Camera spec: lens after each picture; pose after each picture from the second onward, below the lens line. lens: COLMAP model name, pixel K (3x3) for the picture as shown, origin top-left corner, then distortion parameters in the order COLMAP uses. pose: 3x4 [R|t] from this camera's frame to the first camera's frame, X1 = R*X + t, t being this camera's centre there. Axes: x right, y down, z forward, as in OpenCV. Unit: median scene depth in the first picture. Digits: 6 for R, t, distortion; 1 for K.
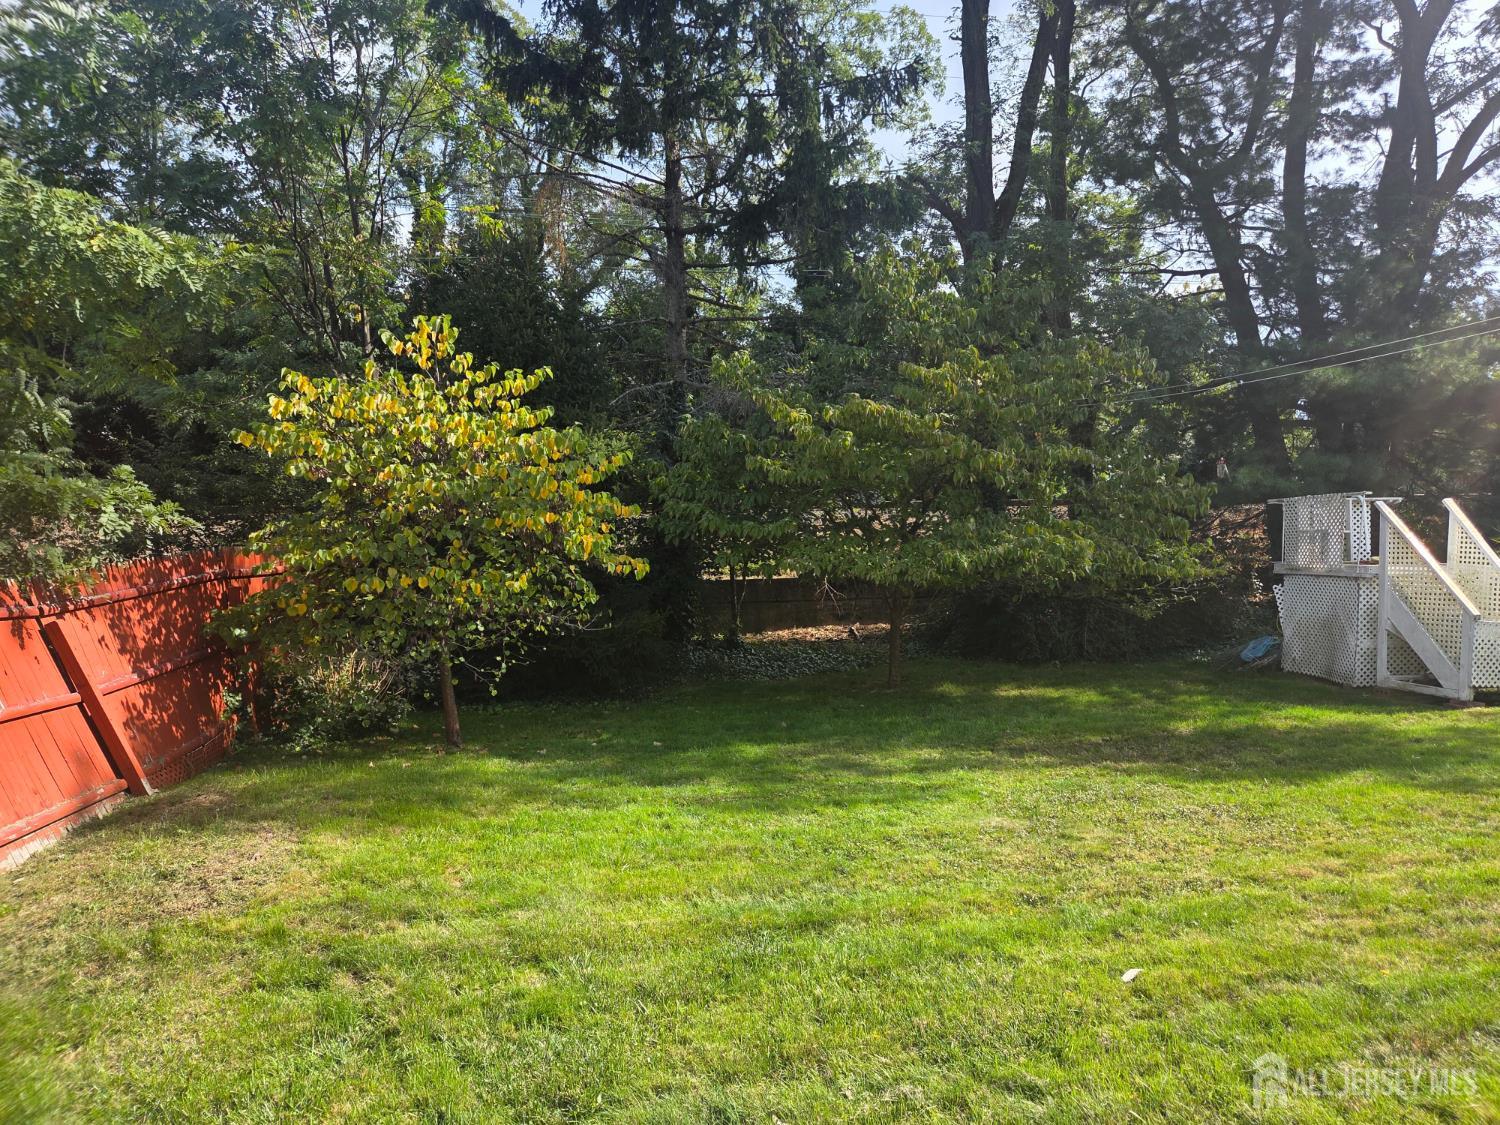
lens RADIAL K [[985.6, 0, 748.8], [0, 985.6, 572.3], [0, 0, 1]] dist [0.068505, -0.054715]
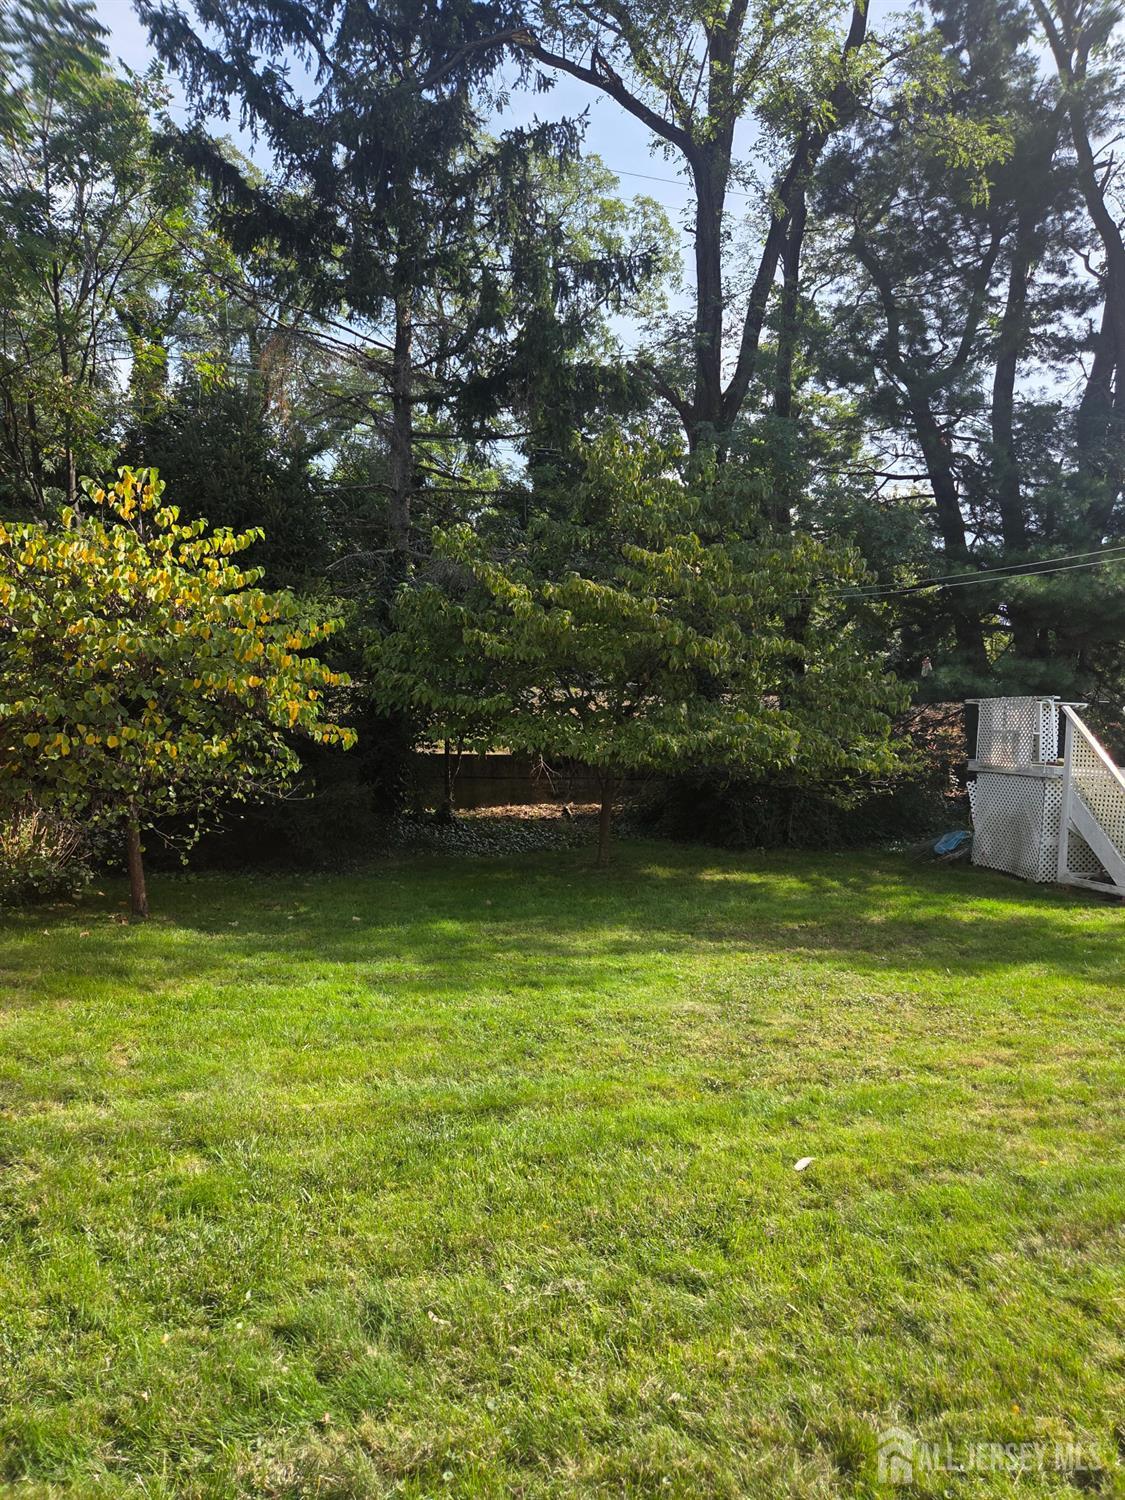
lens RADIAL K [[985.6, 0, 557.4], [0, 985.6, 743.4], [0, 0, 1]] dist [0.068505, -0.054715]
pose [[0.995171, 0.044230, 0.087625, 0.010322], [-0.043718, 0.999014, -0.007754, -0.000399], [-0.087882, 0.003886, 0.996123, 0.007086]]
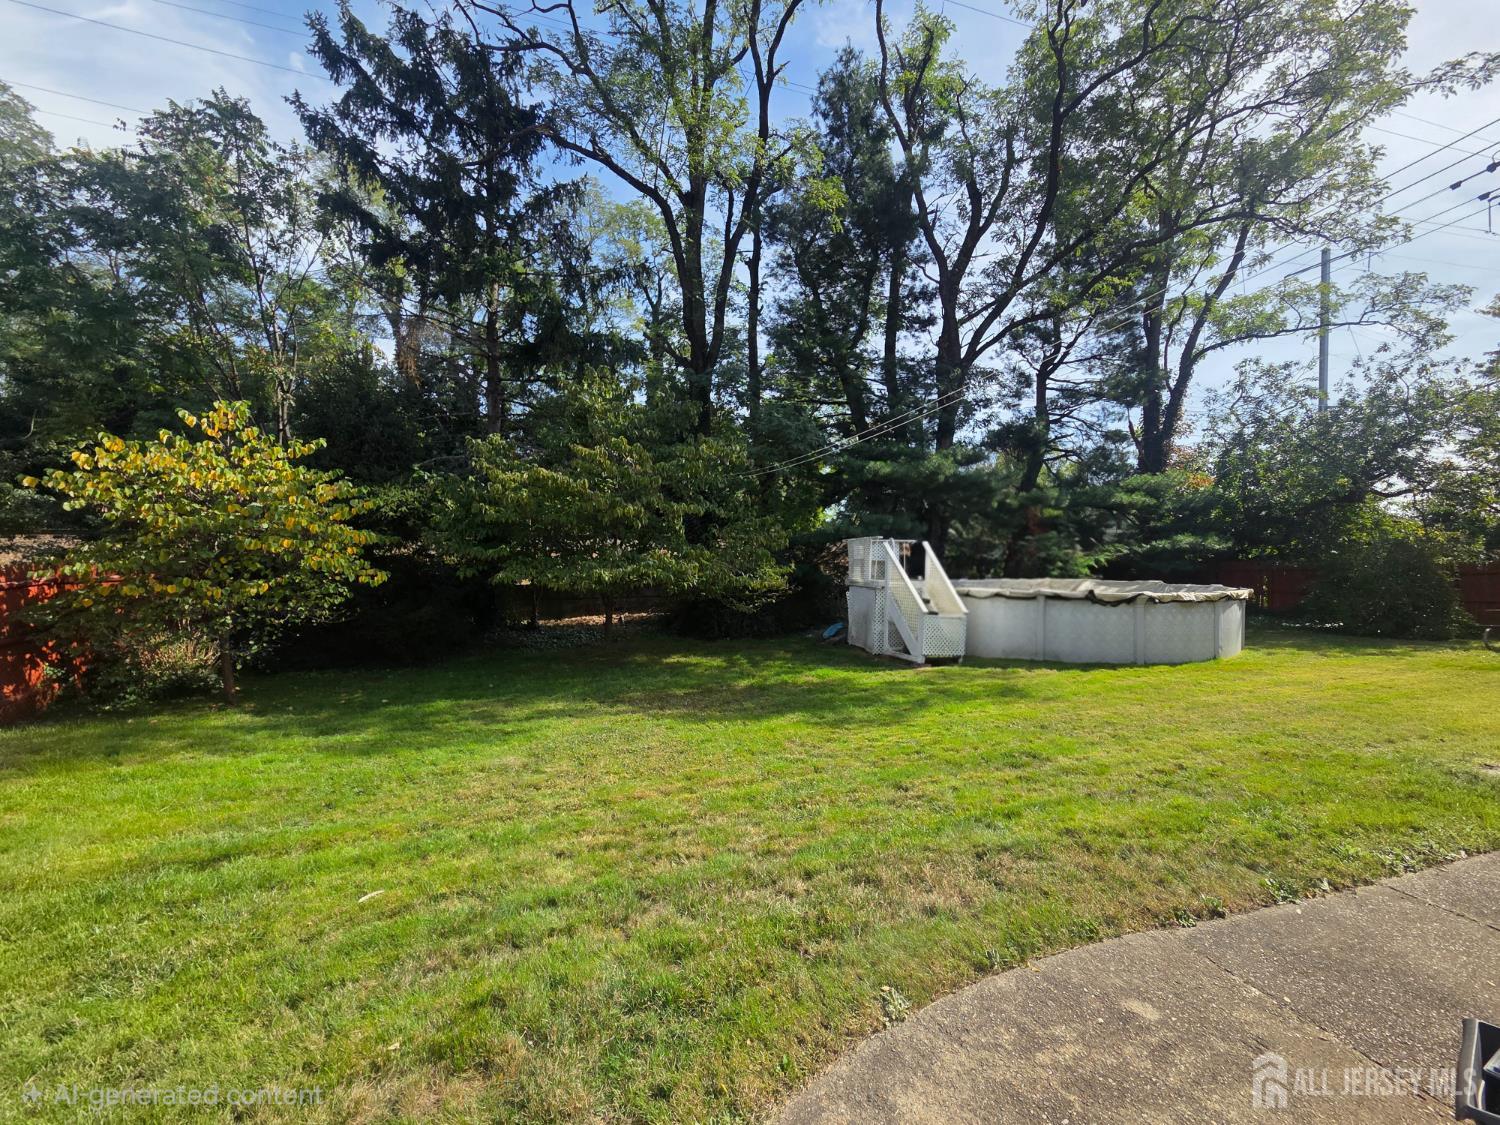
lens RADIAL K [[606.7, 0, 735.1], [0, 606.7, 564.2], [0, 0, 1]] dist [-0.000250, -0.000295]
pose [[0.990593, 0.013342, 0.136188, 0.270354], [-0.010306, 0.999683, -0.022974, -0.010268], [-0.136451, 0.021355, 0.990417, 0.043352]]
